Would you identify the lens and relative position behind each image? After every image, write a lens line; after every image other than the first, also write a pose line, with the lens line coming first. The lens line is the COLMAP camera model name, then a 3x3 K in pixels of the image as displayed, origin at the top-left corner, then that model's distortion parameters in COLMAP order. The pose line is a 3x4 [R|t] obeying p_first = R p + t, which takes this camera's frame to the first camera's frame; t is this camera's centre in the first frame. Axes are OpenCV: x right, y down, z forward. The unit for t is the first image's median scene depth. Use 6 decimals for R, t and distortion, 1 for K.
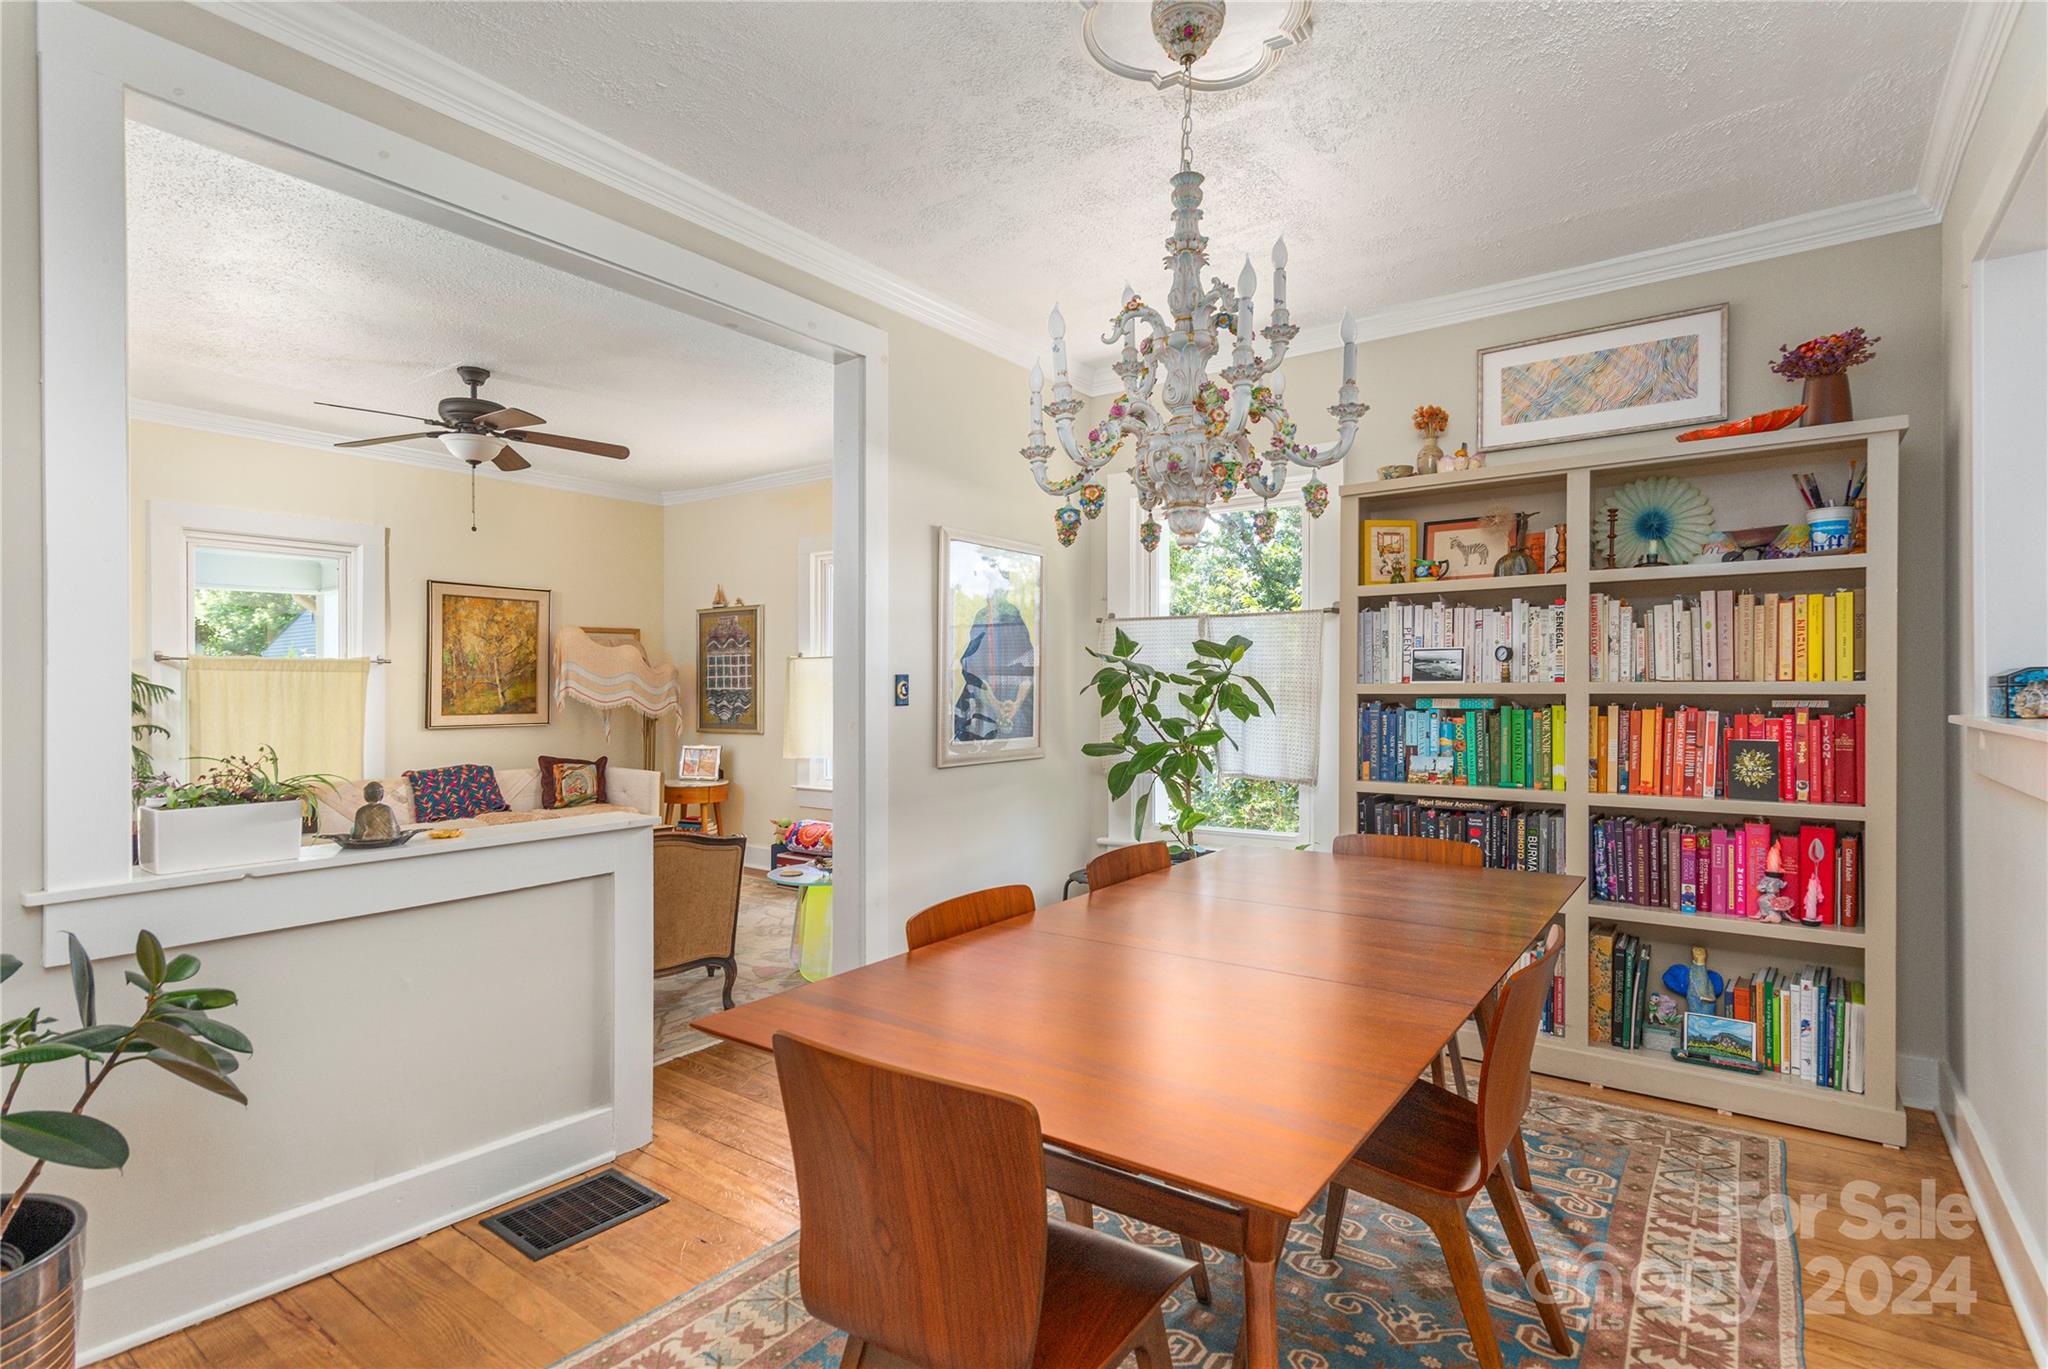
lens RADIAL K [[1008.2, 0, 1030.8], [0, 1008.2, 685.5], [0, 0, 1]] dist [0.005031, 0.000609]
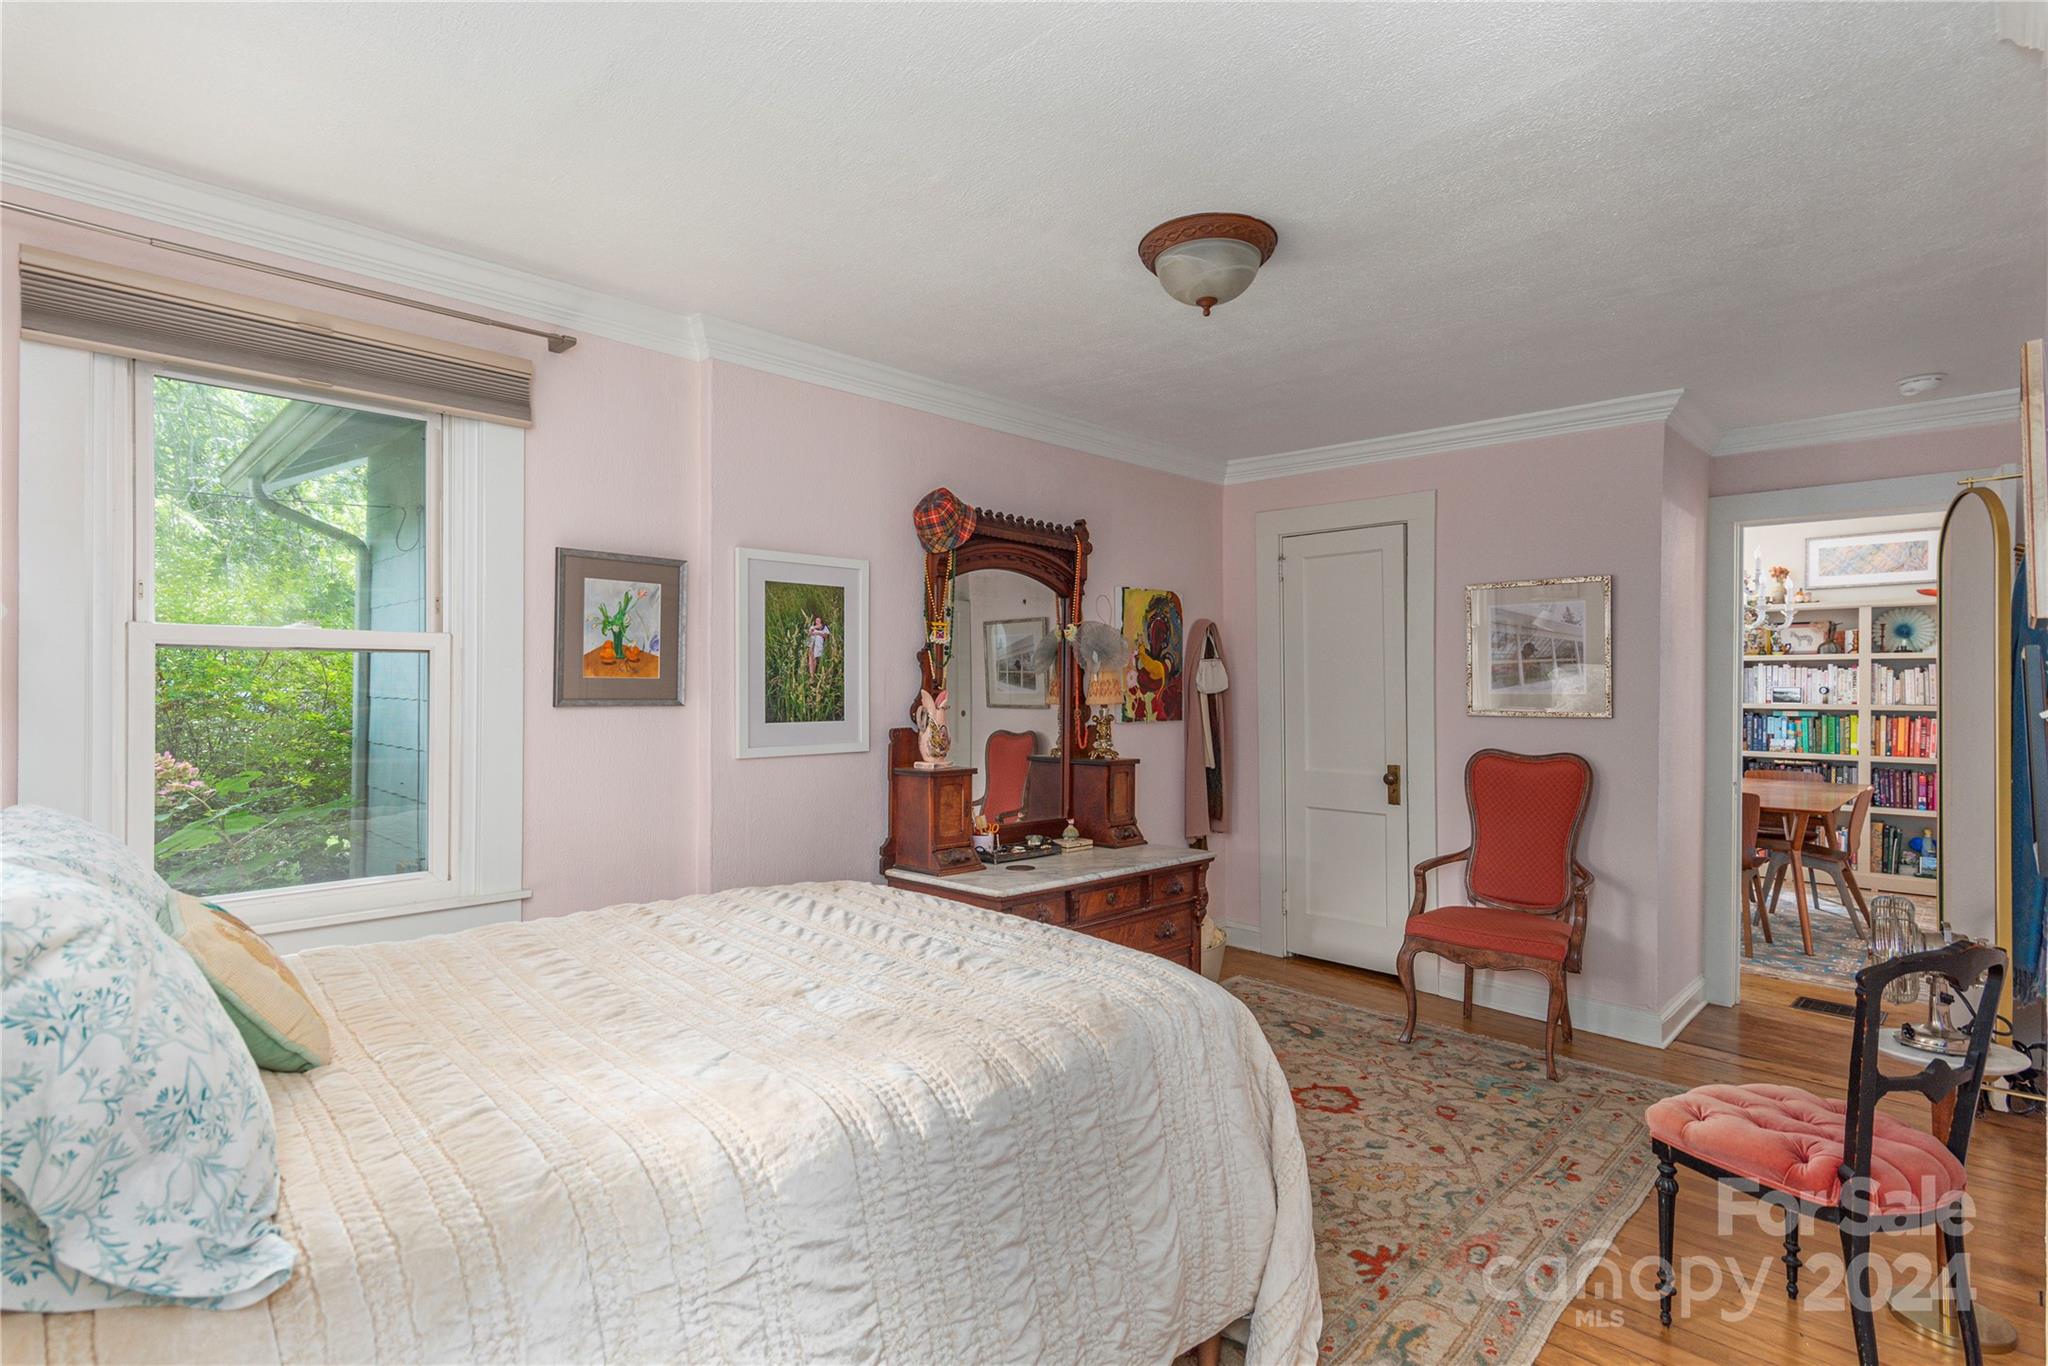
lens RADIAL K [[1008.2, 0, 1023.1], [0, 1008.2, 678.9], [0, 0, 1]] dist [0.005031, 0.000609]
pose [[0.988925, 0.003503, -0.148378, -0.890339], [-0.003651, 0.999993, -0.000730, -0.048856], [0.148374, 0.001263, 0.988930, -1.366073]]
